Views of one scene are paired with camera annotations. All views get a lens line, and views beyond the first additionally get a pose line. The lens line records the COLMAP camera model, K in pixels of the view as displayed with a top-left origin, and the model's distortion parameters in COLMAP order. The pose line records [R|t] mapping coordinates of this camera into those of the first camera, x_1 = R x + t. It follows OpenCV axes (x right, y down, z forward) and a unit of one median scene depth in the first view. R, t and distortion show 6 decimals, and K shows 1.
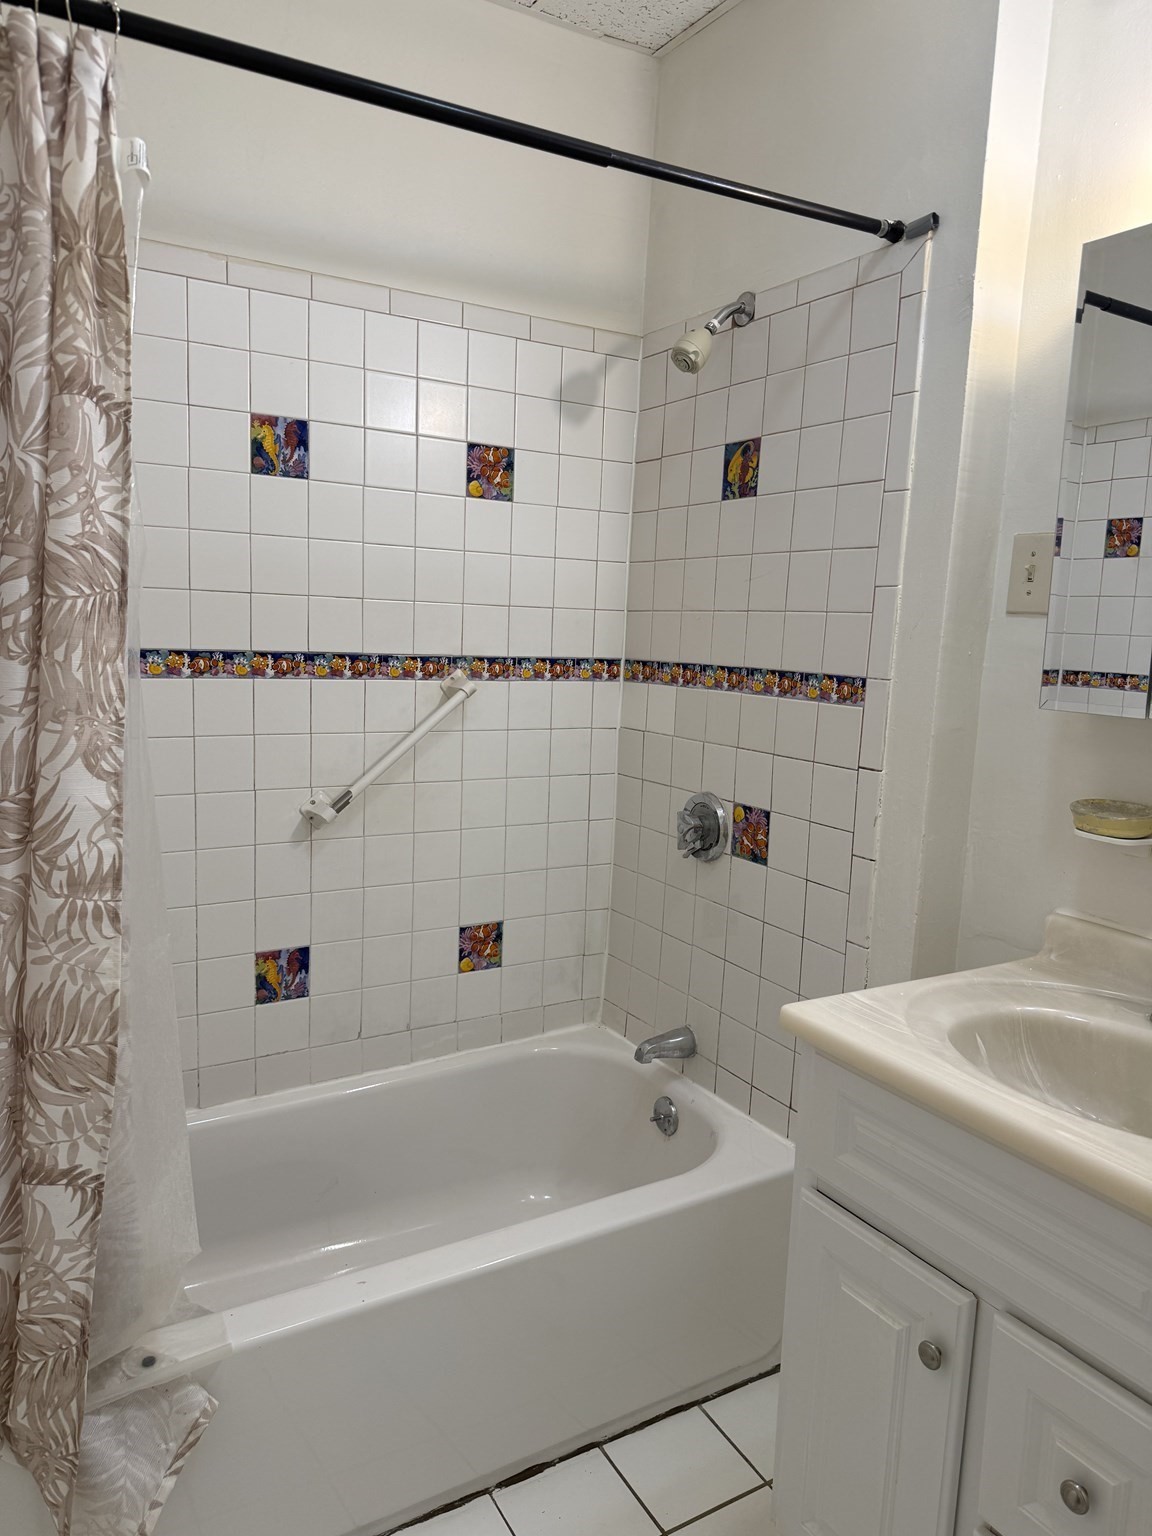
lens RADIAL K [[1091.3, 0, 579.8], [0, 1091.3, 775.0], [0, 0, 1]] dist [0.064227, -0.076305]
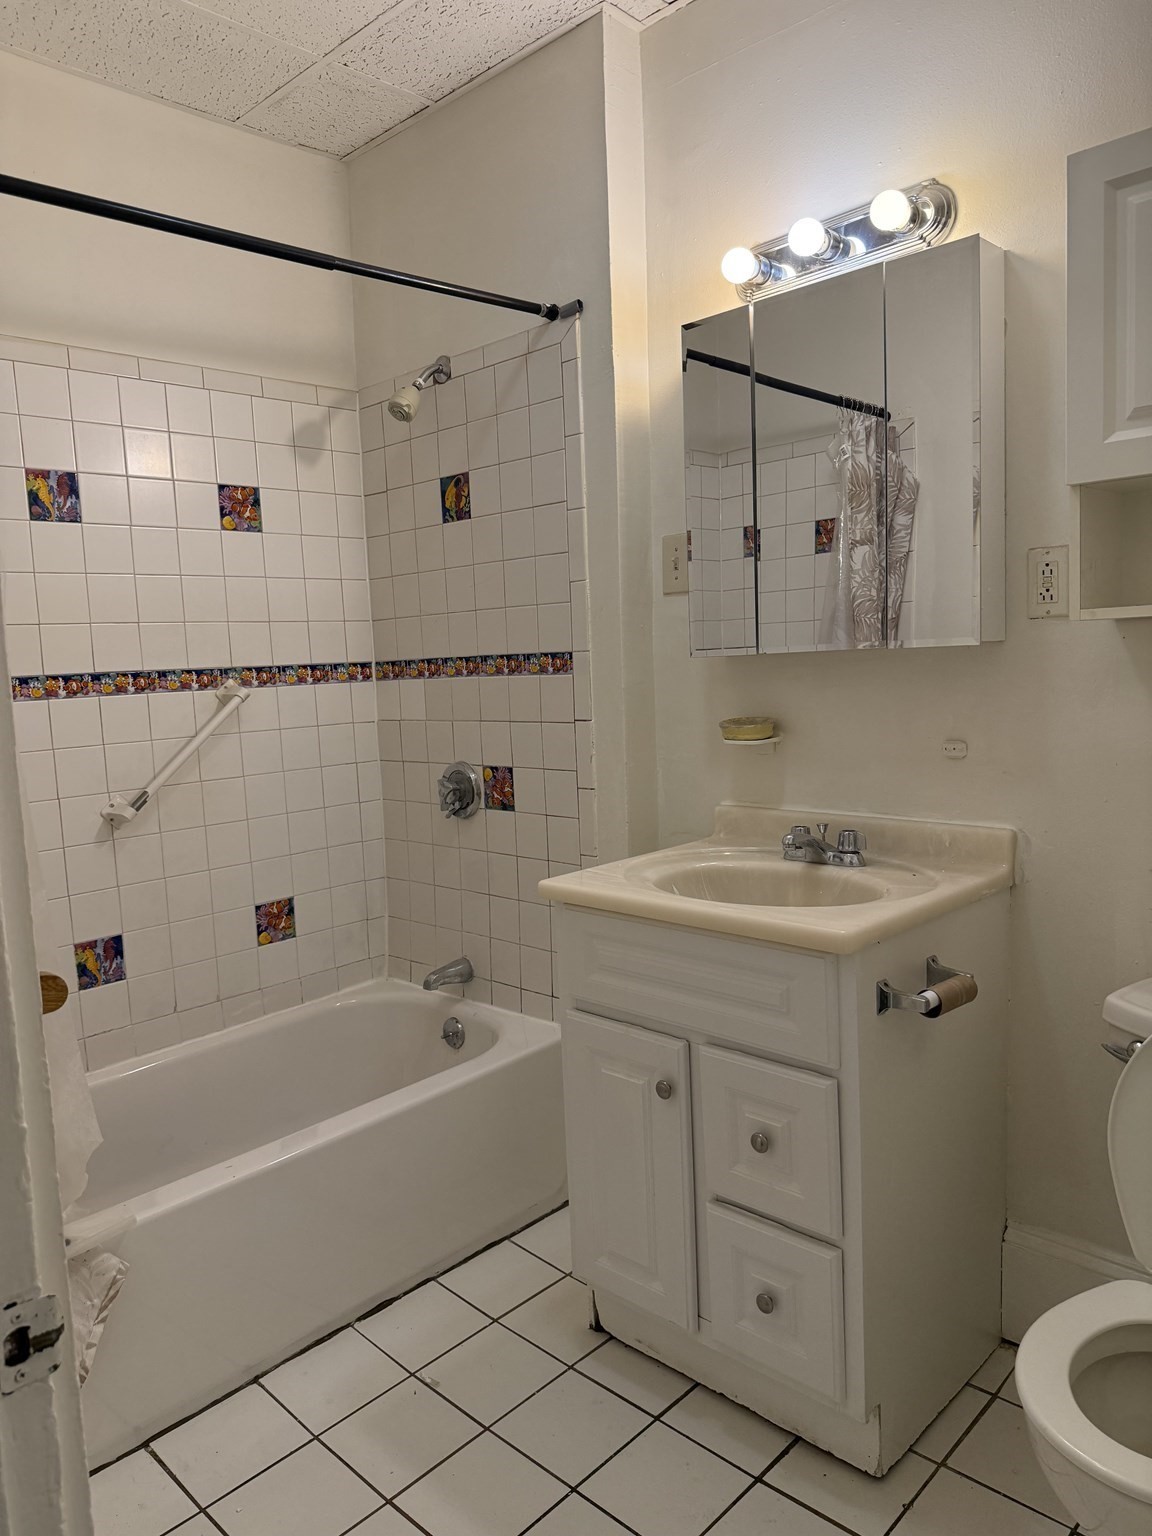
lens RADIAL K [[1091.3, 0, 588.4], [0, 1091.3, 762.5], [0, 0, 1]] dist [0.064227, -0.076305]
pose [[0.961578, -0.108201, 0.252308, -0.054617], [0.117128, 0.992903, -0.020590, 0.062500], [-0.248290, 0.049352, 0.967428, -0.223494]]
